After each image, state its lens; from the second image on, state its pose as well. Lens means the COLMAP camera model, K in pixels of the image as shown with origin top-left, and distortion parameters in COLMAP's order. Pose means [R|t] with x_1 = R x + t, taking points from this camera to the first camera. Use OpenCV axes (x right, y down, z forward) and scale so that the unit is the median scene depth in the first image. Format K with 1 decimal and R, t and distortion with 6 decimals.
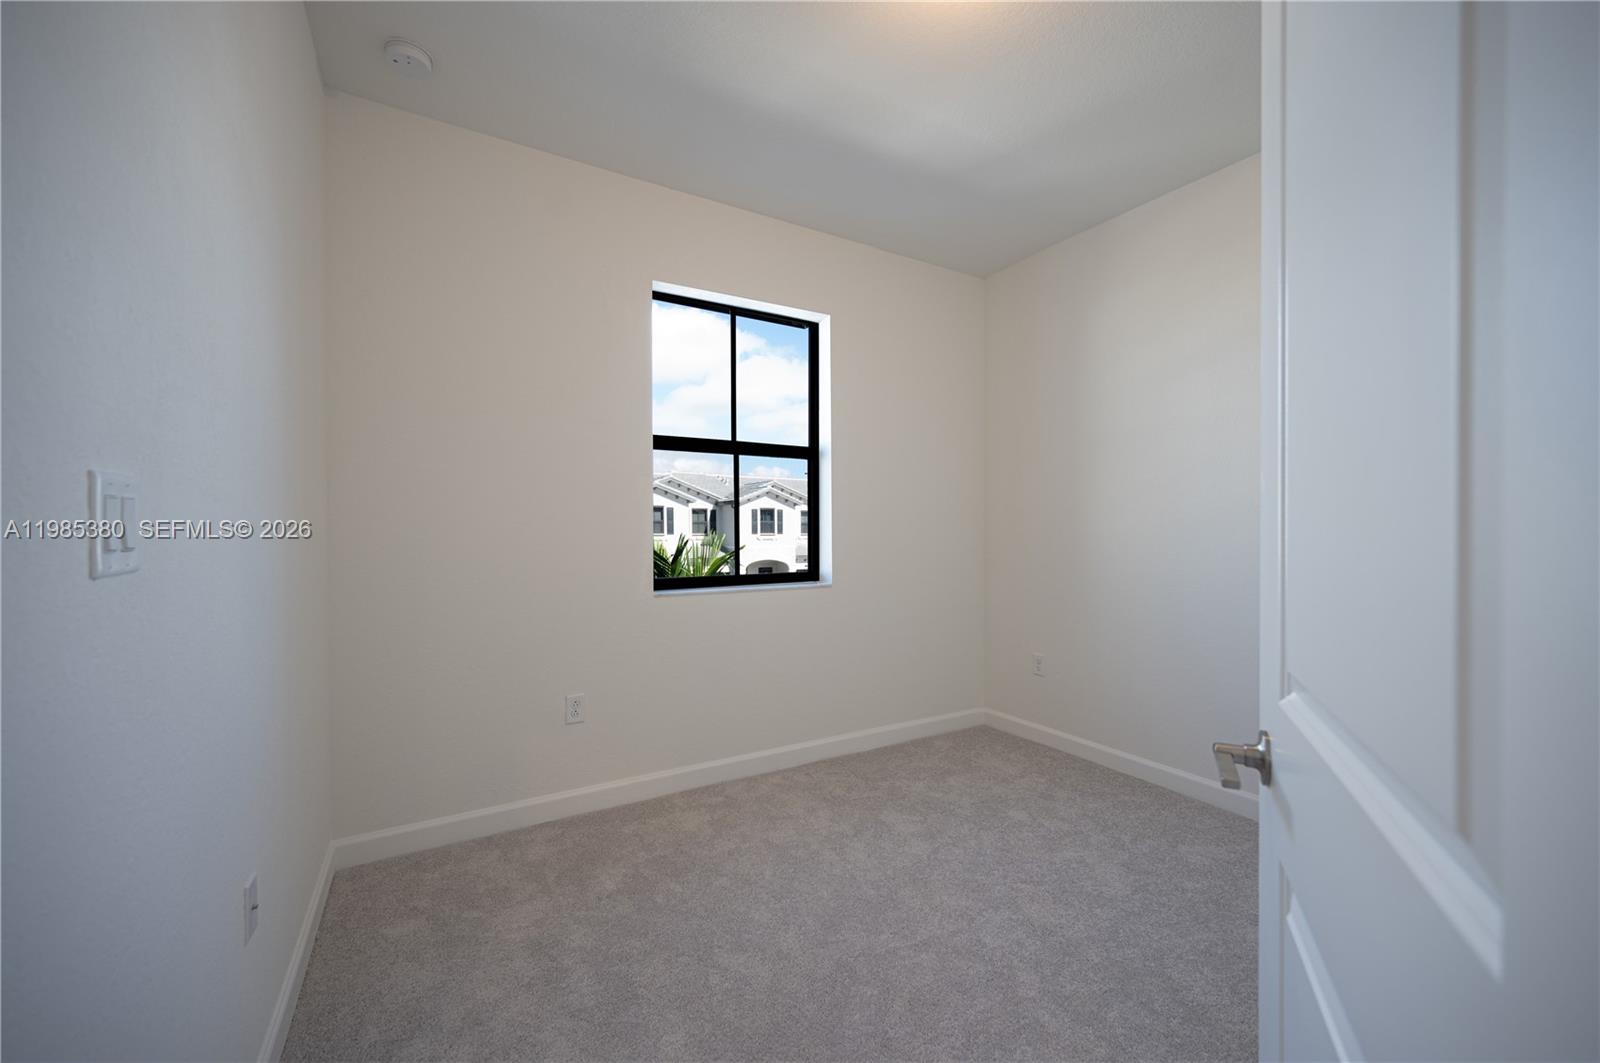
lens RADIAL K [[630.9, 0, 798.0], [0, 630.9, 534.8], [0, 0, 1]] dist [0.000488, 0.000356]
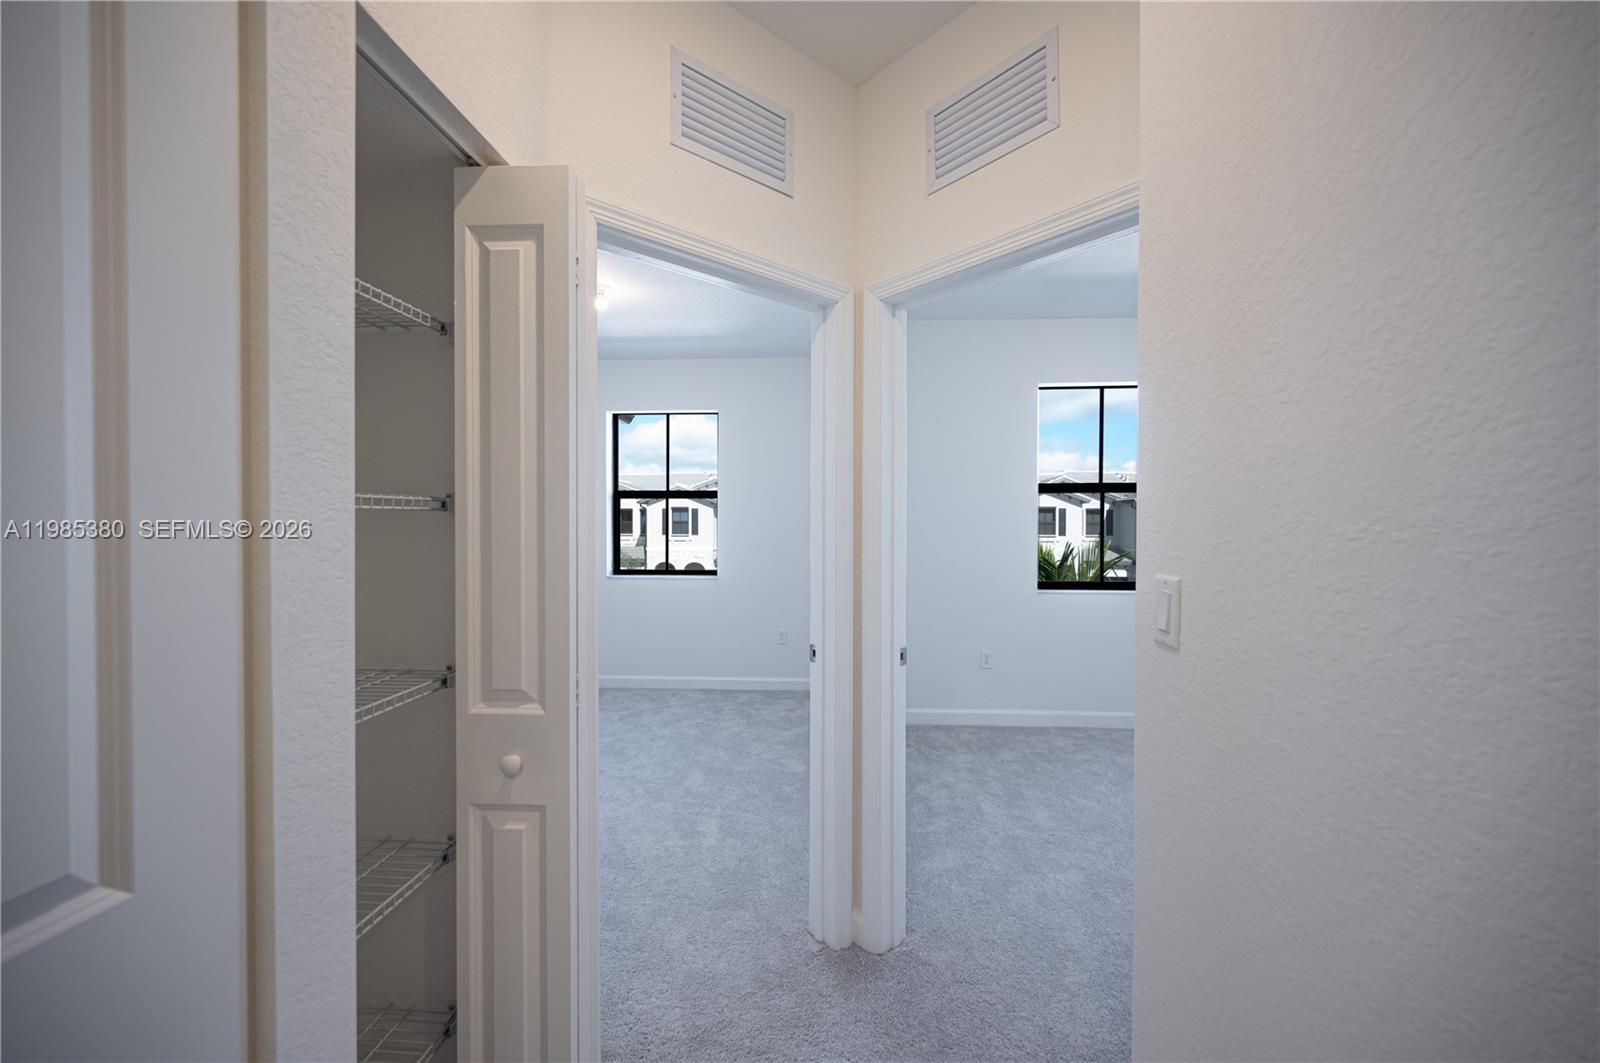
lens RADIAL K [[630.9, 0, 799.0], [0, 630.9, 535.2], [0, 0, 1]] dist [0.000488, 0.000356]
pose [[0.825990, 0.008415, -0.563622, 0.137342], [-0.004739, 0.999957, 0.007985, -0.047803], [0.563665, -0.003924, 0.825994, -0.521039]]
